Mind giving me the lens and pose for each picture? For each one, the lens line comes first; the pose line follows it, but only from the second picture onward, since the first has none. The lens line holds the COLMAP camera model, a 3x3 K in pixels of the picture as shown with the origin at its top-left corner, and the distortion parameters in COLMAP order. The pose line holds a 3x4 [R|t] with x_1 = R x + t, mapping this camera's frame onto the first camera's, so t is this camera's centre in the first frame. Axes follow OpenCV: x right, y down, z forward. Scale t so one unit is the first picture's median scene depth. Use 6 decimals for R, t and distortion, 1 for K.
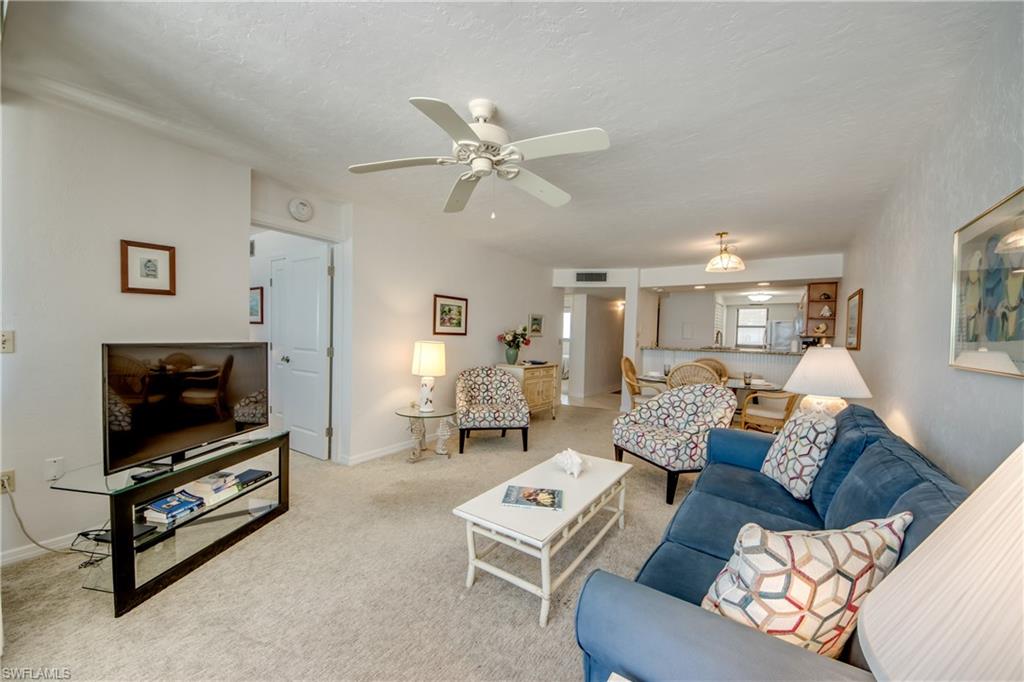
lens RADIAL K [[389.2, 0, 514.0], [0, 389.2, 344.0], [0, 0, 1]] dist [0.043938, -0.025221]
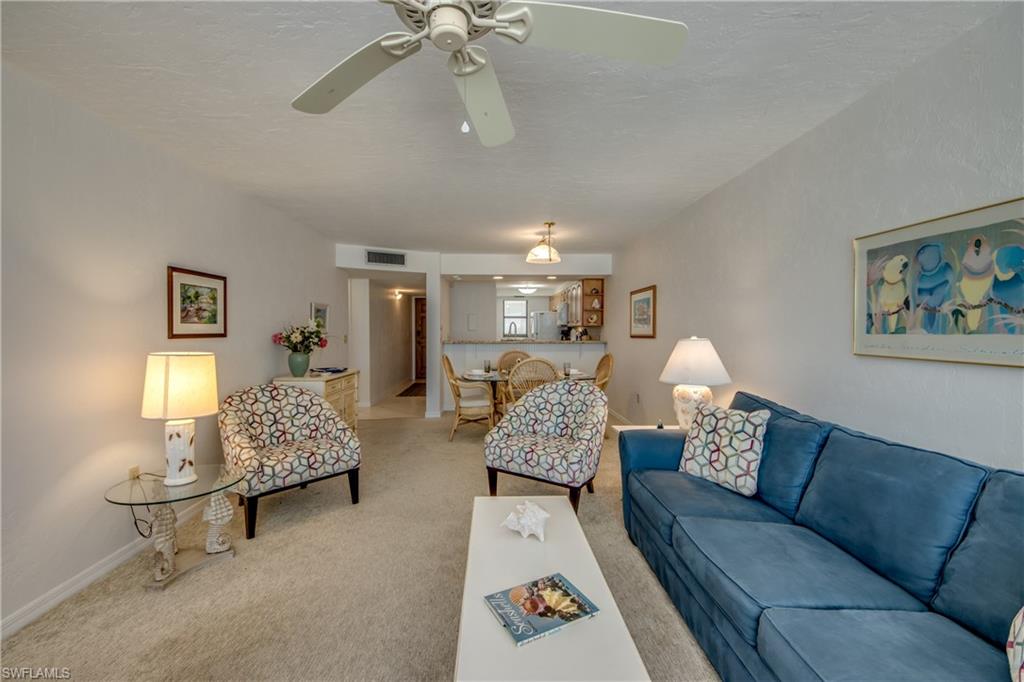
lens RADIAL K [[419.9, 0, 524.9], [0, 419.9, 337.7], [0, 0, 1]] dist [0.051234, -0.030118]
pose [[0.808072, -0.036724, 0.587938, -0.162419], [0.033992, 0.999299, 0.015700, -0.018601], [-0.588102, 0.007298, 0.808754, 0.218823]]
